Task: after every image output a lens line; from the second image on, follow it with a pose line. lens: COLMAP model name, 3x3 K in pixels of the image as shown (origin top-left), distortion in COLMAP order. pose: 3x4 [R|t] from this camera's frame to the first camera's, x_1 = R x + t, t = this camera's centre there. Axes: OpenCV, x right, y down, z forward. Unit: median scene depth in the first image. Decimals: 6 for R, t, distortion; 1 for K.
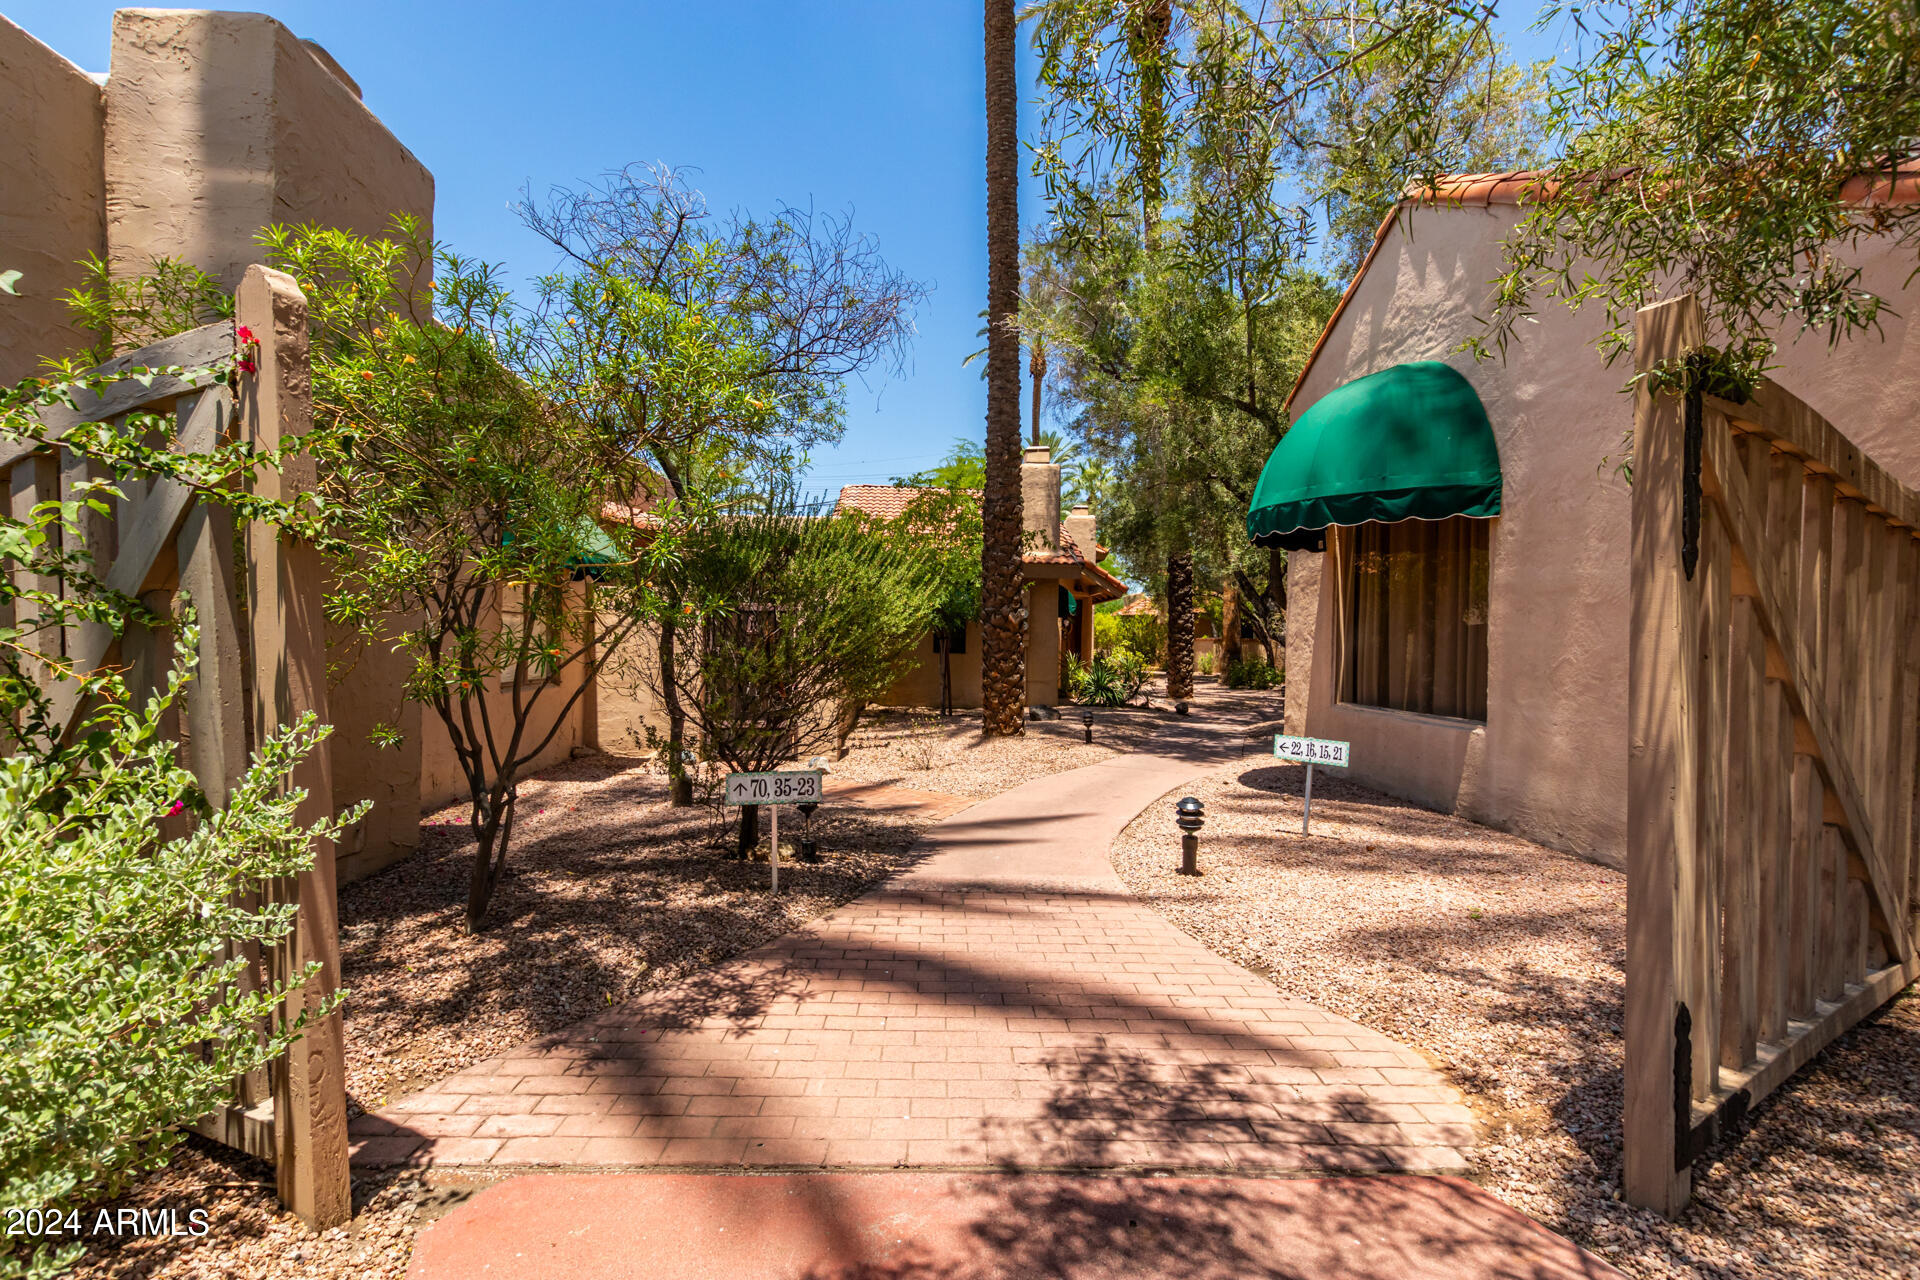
lens RADIAL K [[867.2, 0, 960.0], [0, 867.2, 640.0], [0, 0, 1]] dist [-0.000607, -0.001363]
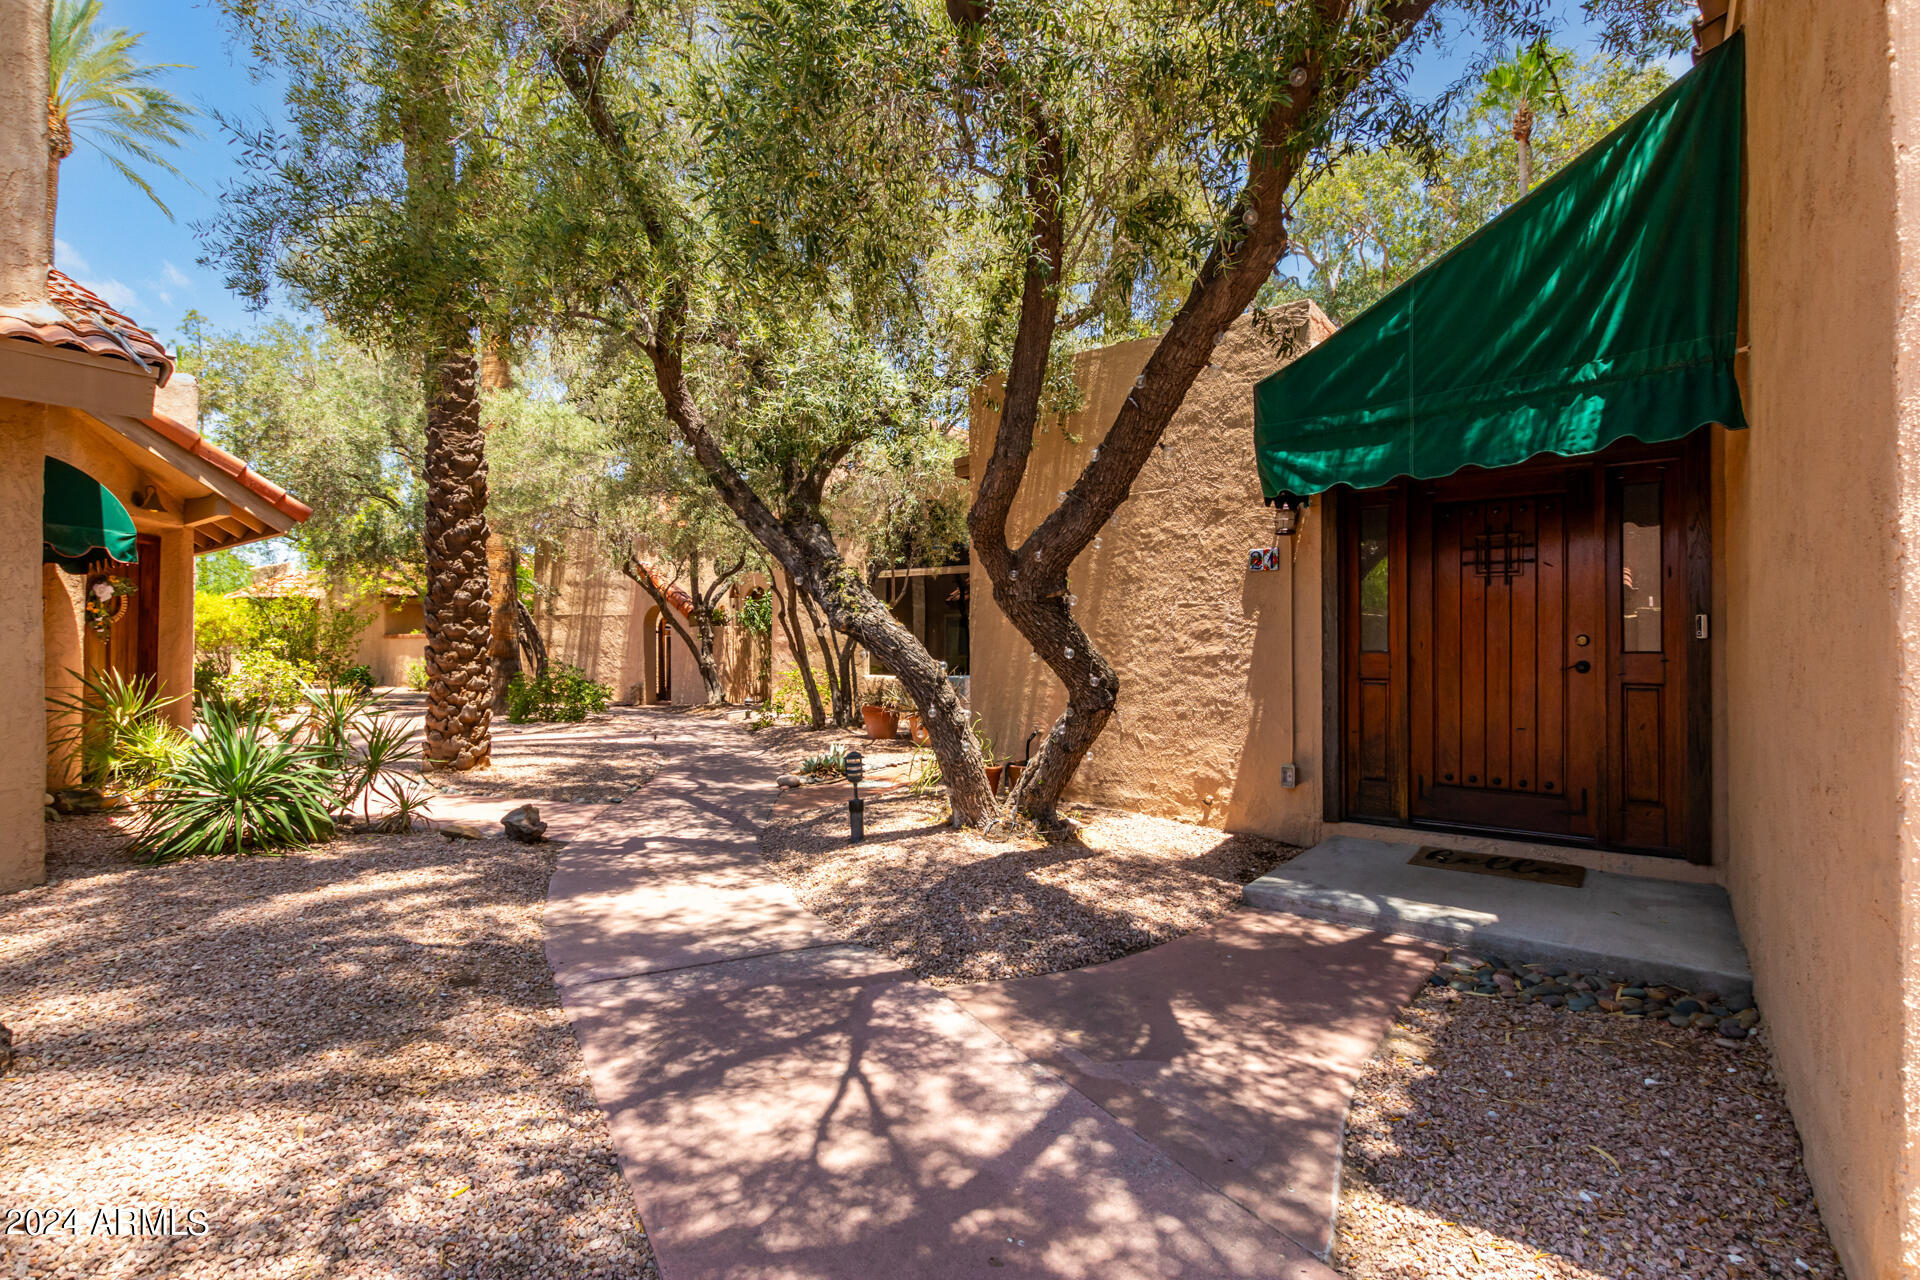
lens RADIAL K [[891.1, 0, 960.0], [0, 891.1, 640.0], [0, 0, 1]] dist [0.006806, -0.000742]
pose [[0.646795, -0.016359, 0.762489, 0.071506], [0.011506, 0.999865, 0.011691, -0.000713], [-0.762577, 0.001212, 0.646896, 0.505738]]
